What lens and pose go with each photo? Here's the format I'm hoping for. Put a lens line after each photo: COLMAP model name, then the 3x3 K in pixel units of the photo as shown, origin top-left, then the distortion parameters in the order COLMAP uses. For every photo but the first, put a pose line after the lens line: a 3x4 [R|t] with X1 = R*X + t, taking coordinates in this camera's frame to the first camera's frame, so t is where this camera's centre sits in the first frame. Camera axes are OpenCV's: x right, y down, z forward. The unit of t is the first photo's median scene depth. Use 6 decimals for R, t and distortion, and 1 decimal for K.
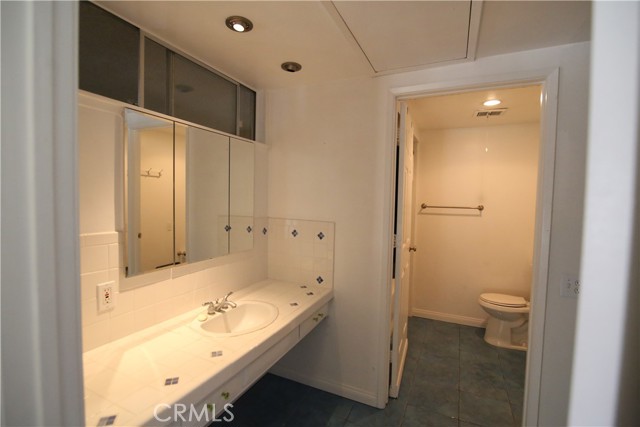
lens RADIAL K [[292.3, 0, 320.7], [0, 292.3, 211.6], [0, 0, 1]] dist [-0.019956, 0.002872]
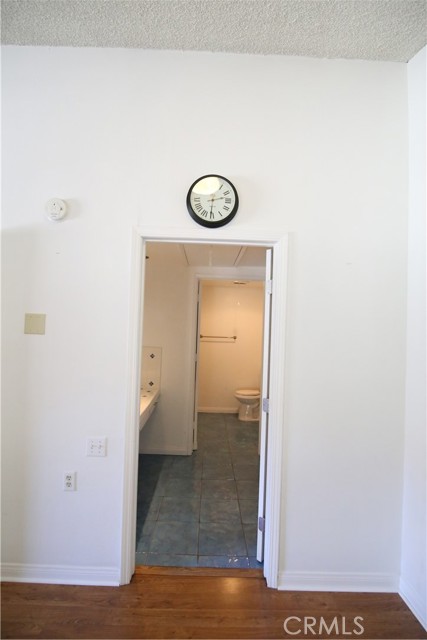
lens RADIAL K [[292.3, 0, 212.2], [0, 292.3, 321.0], [0, 0, 1]] dist [-0.019956, 0.002872]
pose [[0.899357, 0.022001, 0.436661, -0.316246], [0.003974, 0.998281, -0.058483, -0.012313], [-0.437197, 0.054332, 0.897723, -0.468285]]
